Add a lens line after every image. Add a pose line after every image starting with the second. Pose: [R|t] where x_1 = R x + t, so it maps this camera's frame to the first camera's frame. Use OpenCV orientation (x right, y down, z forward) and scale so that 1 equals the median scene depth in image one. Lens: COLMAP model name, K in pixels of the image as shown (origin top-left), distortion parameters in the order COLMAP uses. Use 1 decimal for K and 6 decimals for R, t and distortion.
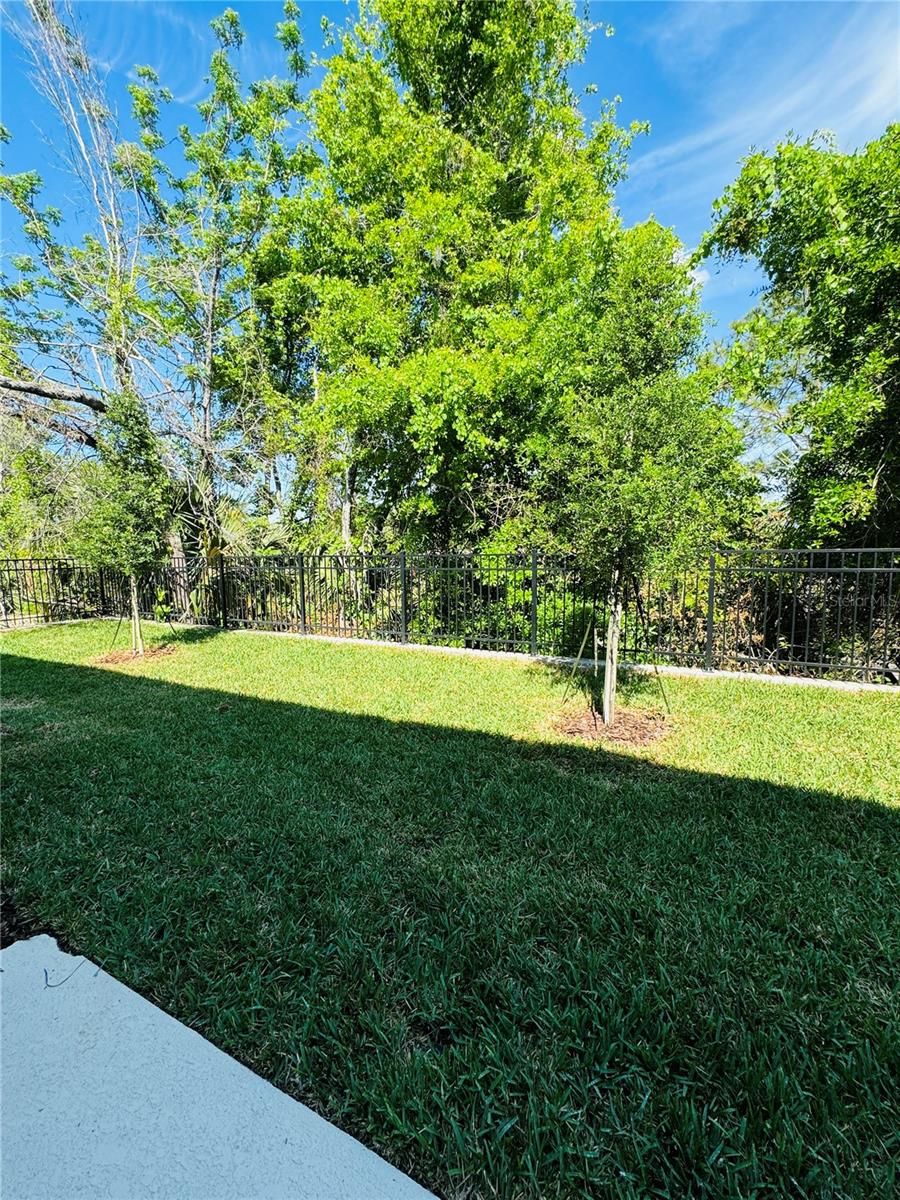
lens RADIAL K [[480.6, 0, 450.3], [0, 480.6, 601.3], [0, 0, 1]] dist [0.000178, 0.000003]
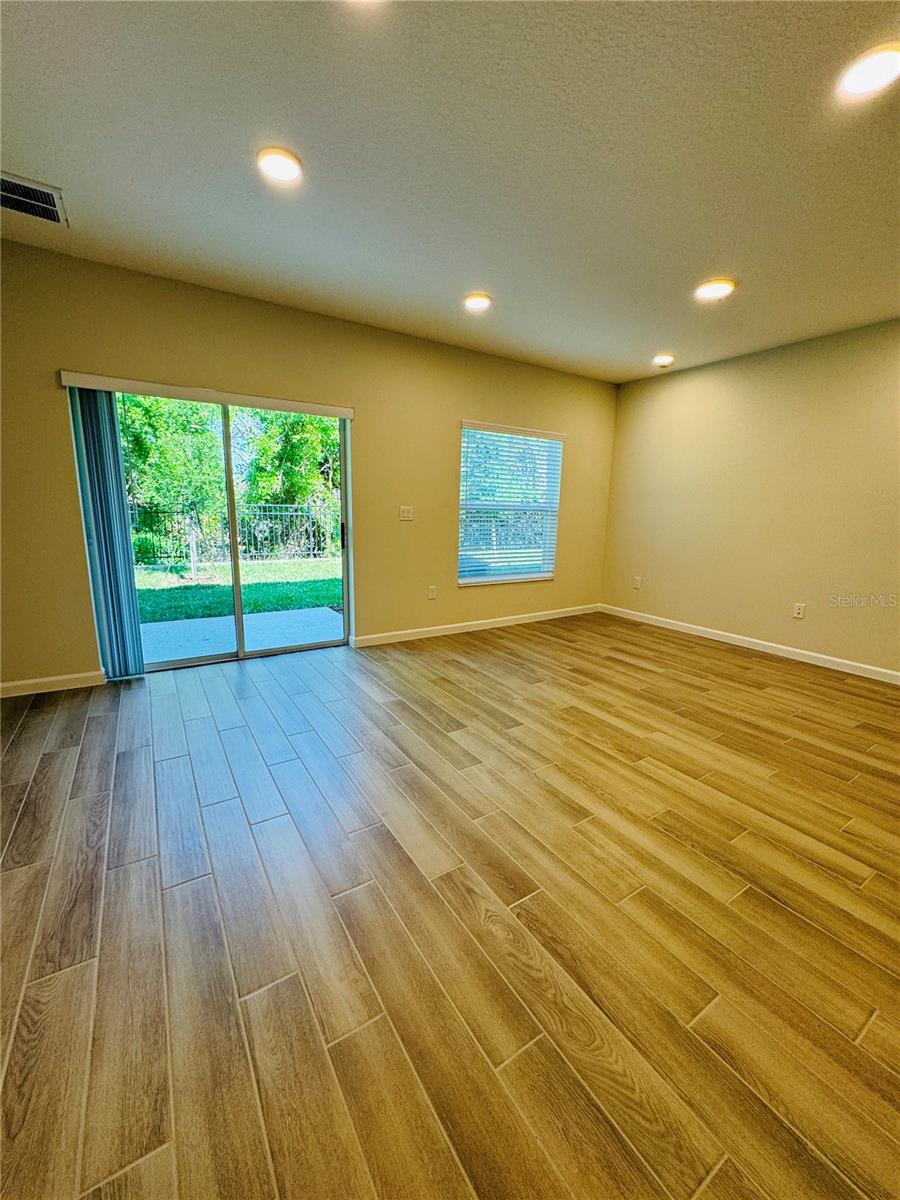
lens RADIAL K [[480.6, 0, 451.6], [0, 480.6, 600.1], [0, 0, 1]] dist [0.000178, 0.000003]
pose [[0.513882, -0.154399, 0.843852, -0.788642], [0.055815, 0.987603, 0.146712, 0.053150], [-0.856043, -0.028293, 0.516129, -0.976451]]
